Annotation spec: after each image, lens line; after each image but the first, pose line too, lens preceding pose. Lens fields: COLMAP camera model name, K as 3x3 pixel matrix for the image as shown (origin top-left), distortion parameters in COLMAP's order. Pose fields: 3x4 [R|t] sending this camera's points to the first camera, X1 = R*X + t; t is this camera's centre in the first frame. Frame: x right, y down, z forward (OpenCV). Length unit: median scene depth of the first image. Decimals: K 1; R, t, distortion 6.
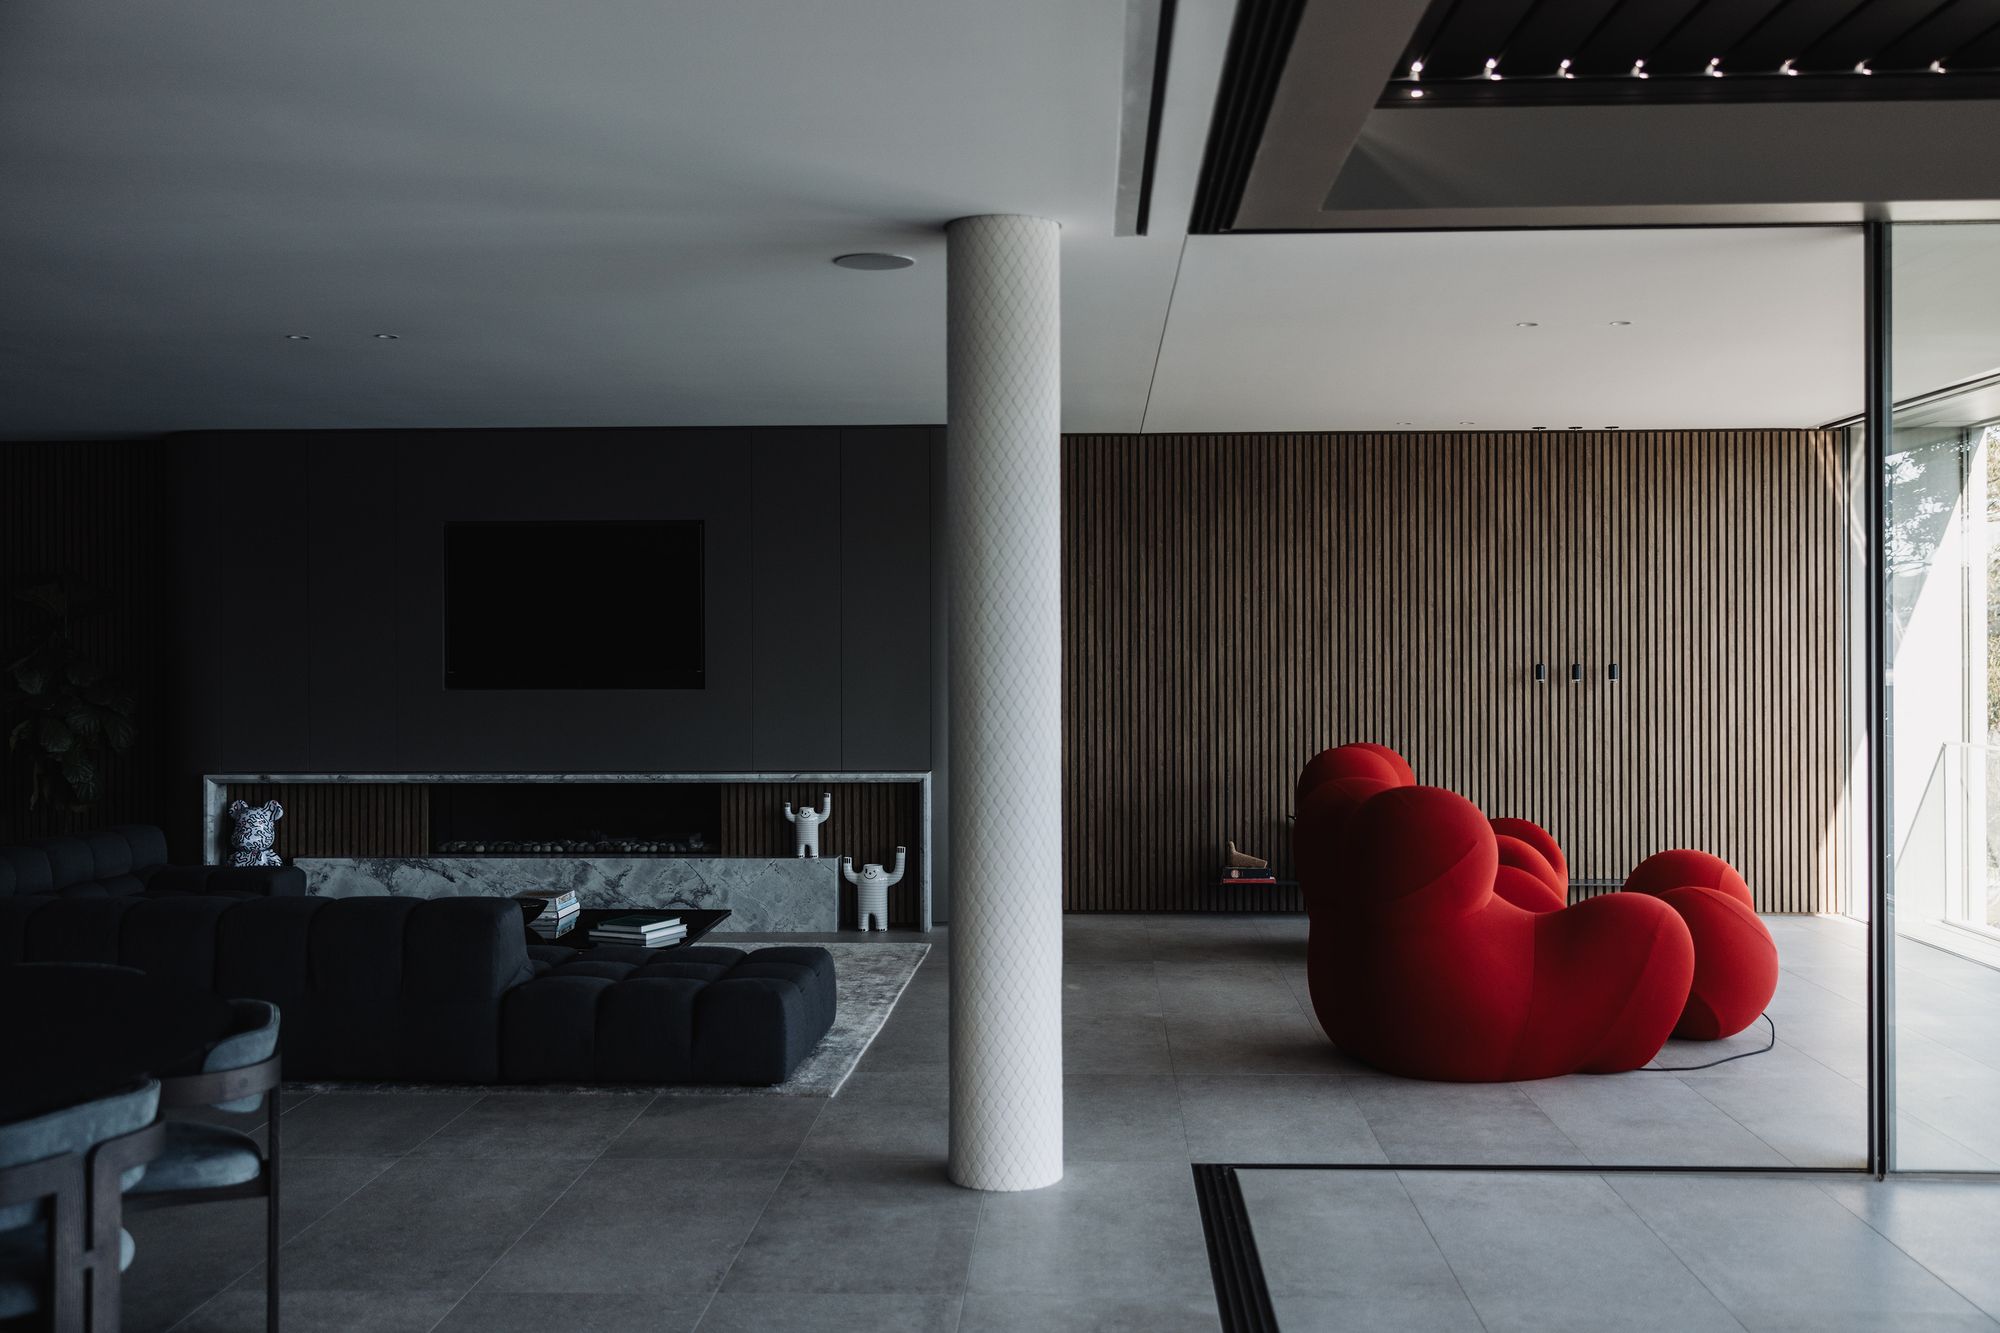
lens RADIAL K [[1776.0, 0, 1000.0], [0, 1776.0, 666.5], [0, 0, 1]] dist [0.008382, -0.000209]
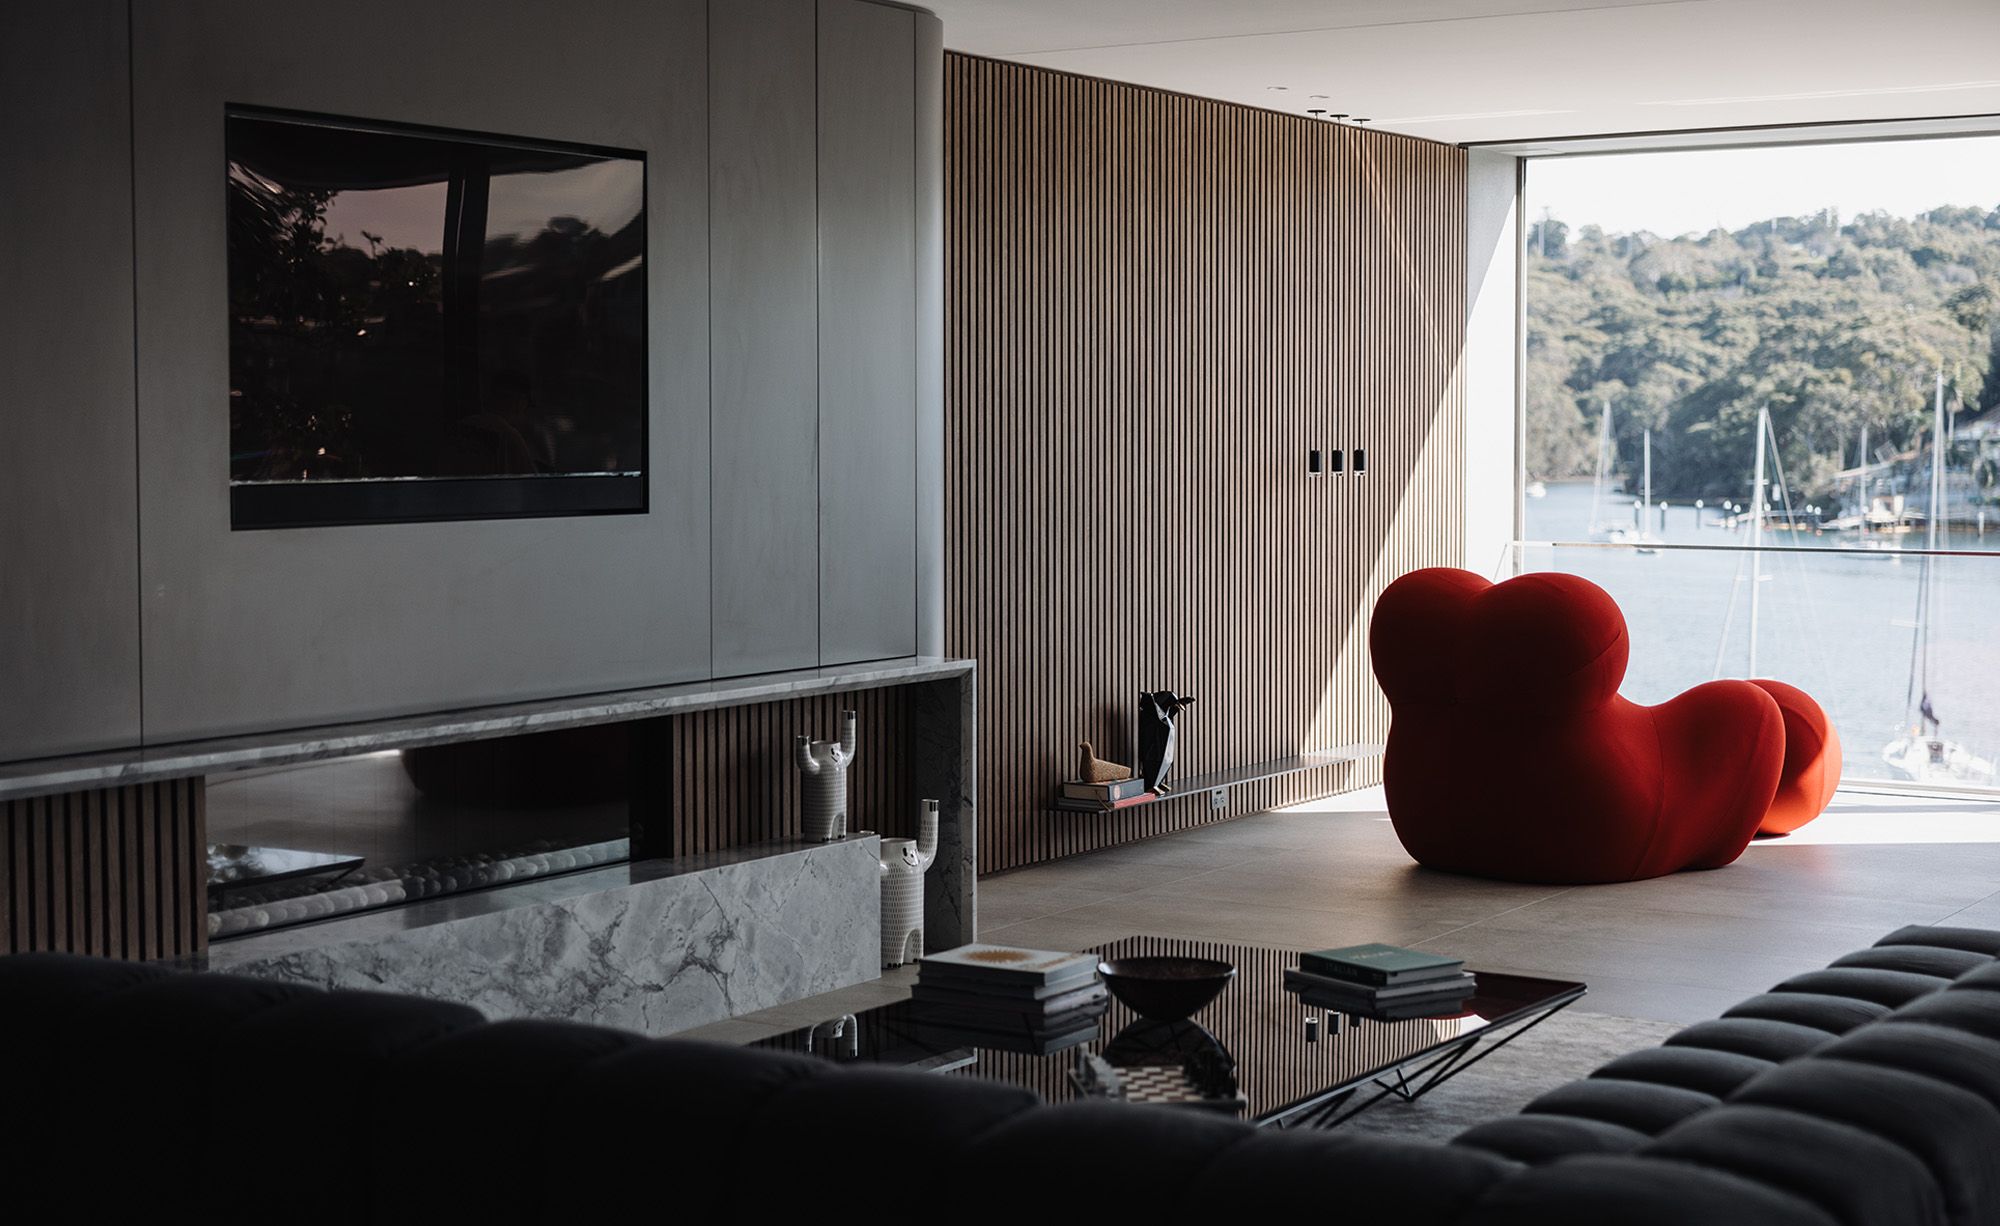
lens RADIAL K [[3057.0, 0, 963.2], [0, 3057.0, 562.4], [0, 0, 1]] dist [0.032406, -0.053848]
pose [[0.512612, -0.036591, 0.857840, -0.833492], [0.000972, 0.999116, 0.042037, -0.008579], [-0.858620, -0.020715, 0.512194, 0.520166]]
